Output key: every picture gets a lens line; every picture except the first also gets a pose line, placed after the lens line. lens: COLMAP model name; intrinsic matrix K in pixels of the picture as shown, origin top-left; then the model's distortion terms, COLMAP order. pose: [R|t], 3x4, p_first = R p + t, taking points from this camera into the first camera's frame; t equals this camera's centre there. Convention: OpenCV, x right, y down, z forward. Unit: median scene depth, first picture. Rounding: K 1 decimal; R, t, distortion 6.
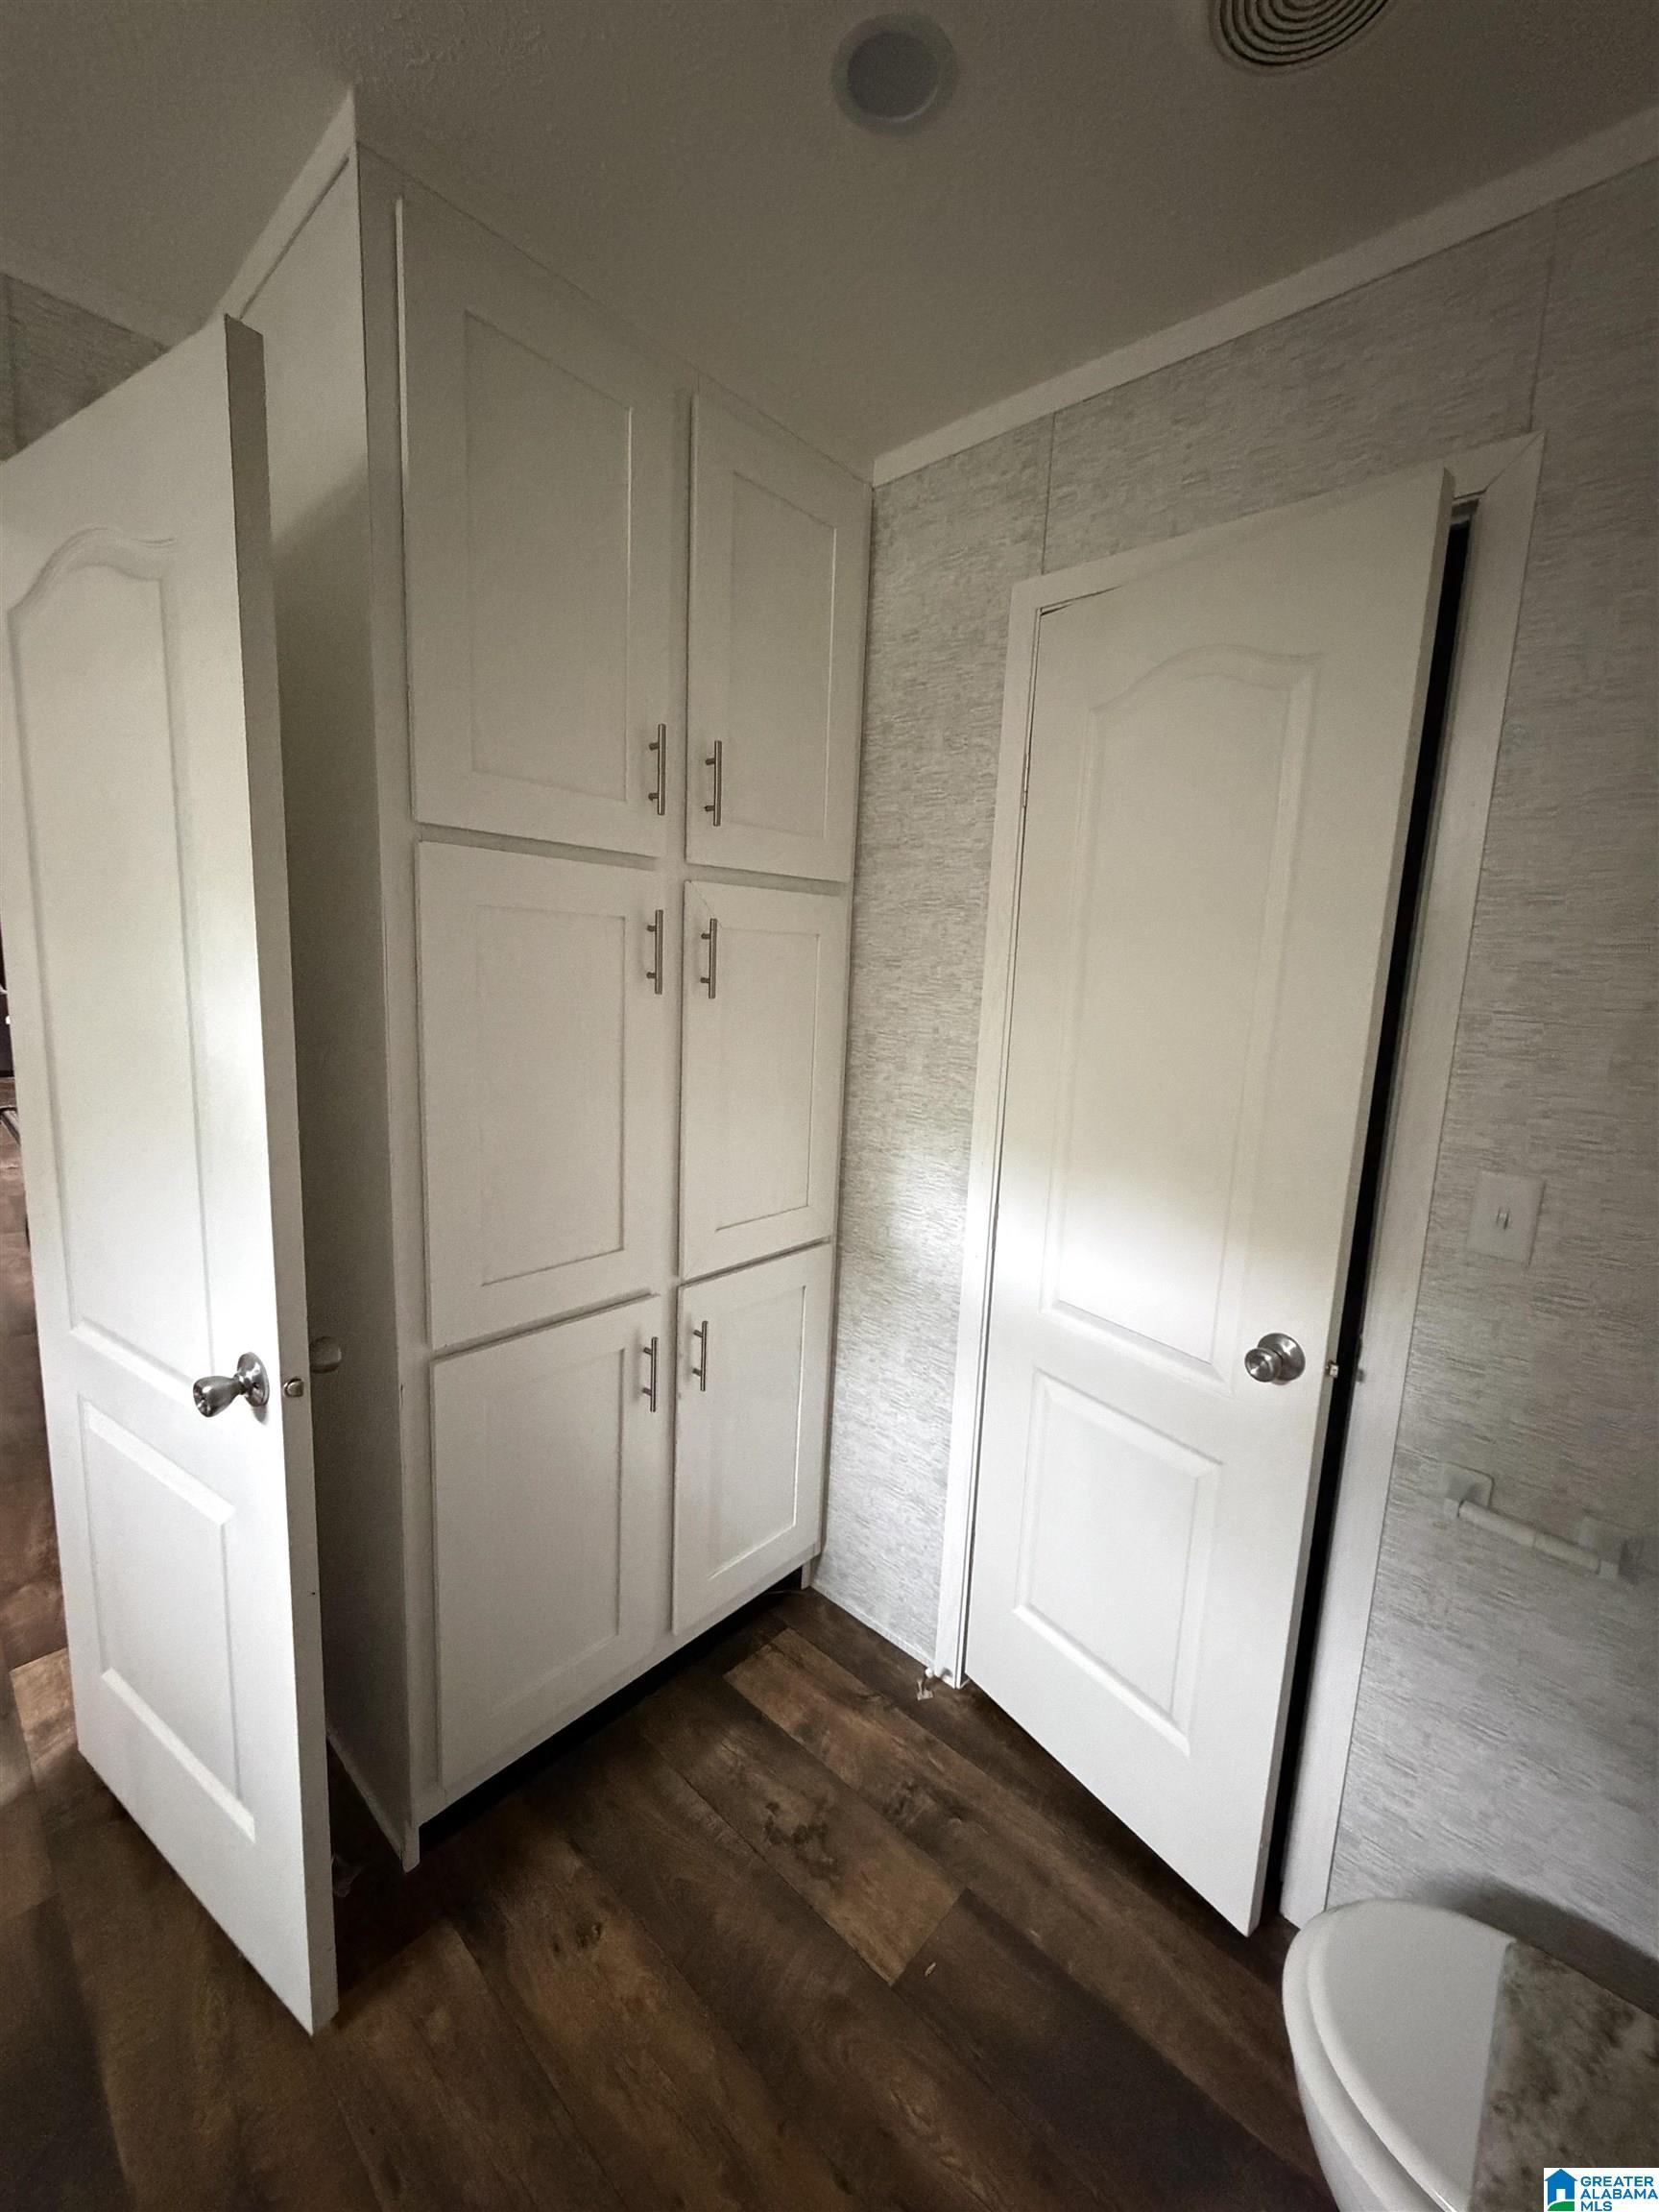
lens RADIAL K [[888.9, 0, 828.8], [0, 888.9, 1103.8], [0, 0, 1]] dist [0.000647, 0.000210]
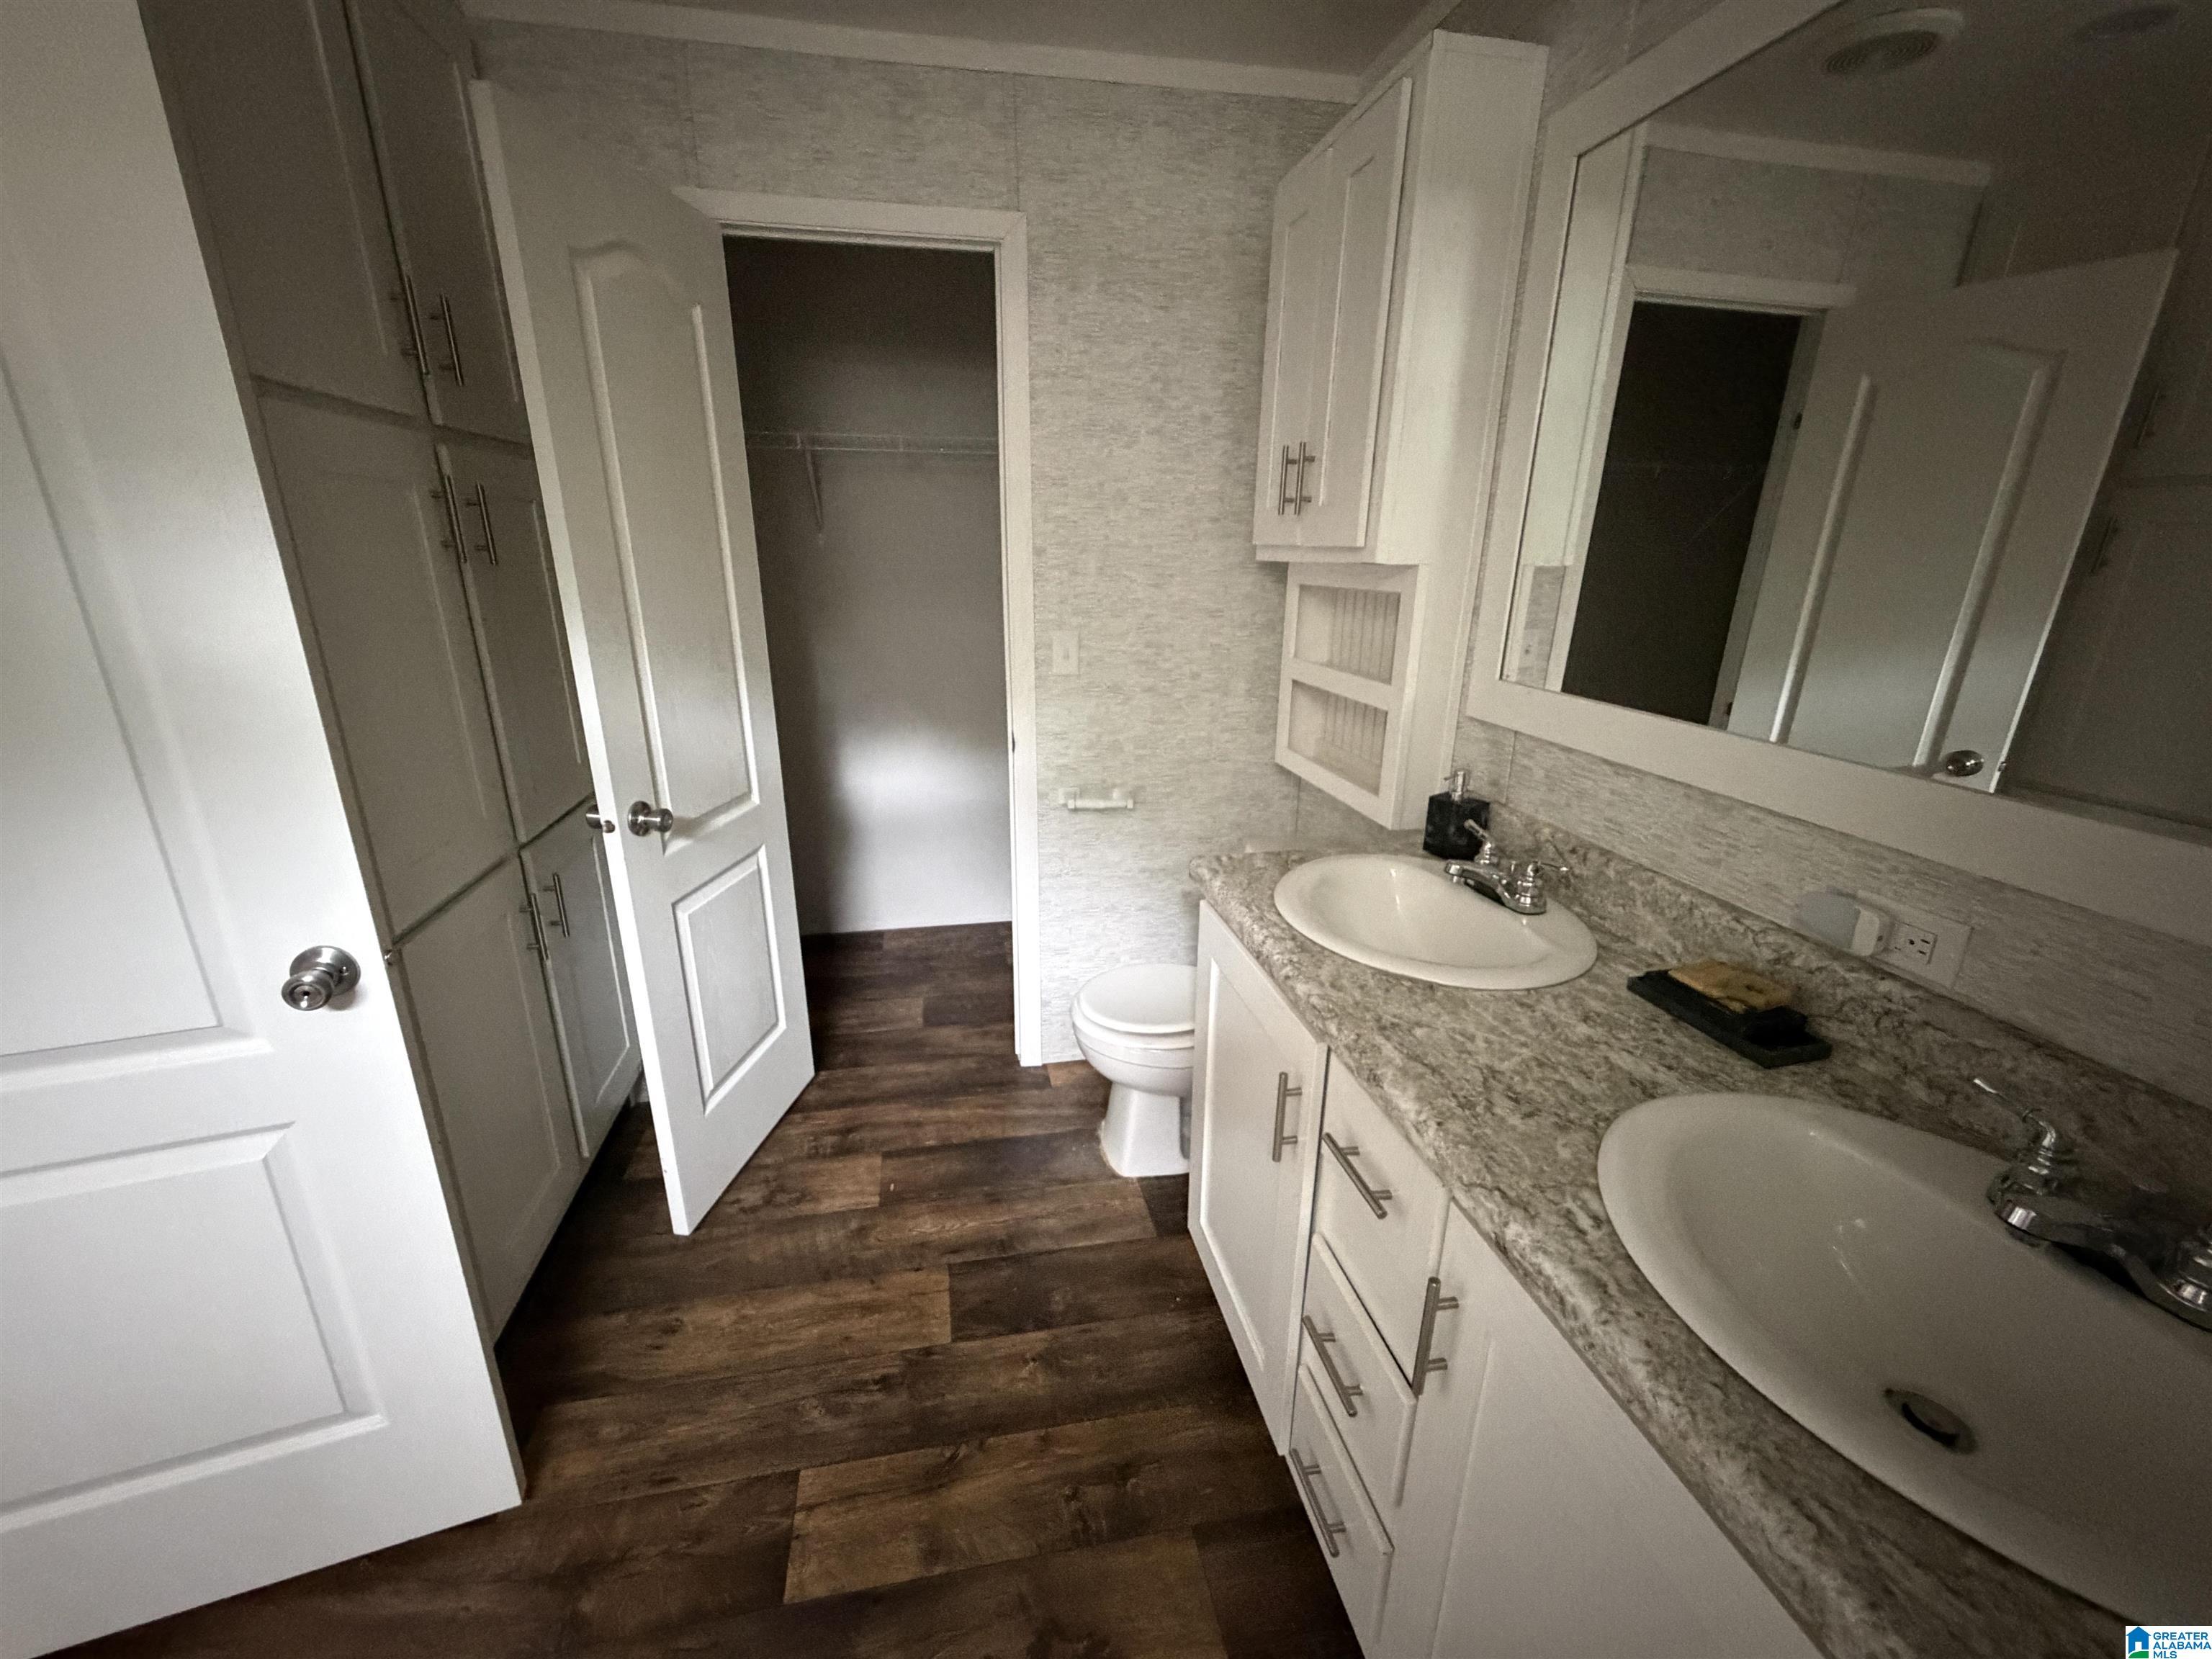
lens RADIAL K [[888.9, 0, 1103.1], [0, 888.9, 832.7], [0, 0, 1]] dist [0.000647, 0.000210]
pose [[0.595803, -0.282964, 0.751632, -0.675862], [0.142948, 0.958297, 0.247454, 0.028962], [-0.790307, -0.039990, 0.611405, -0.240312]]
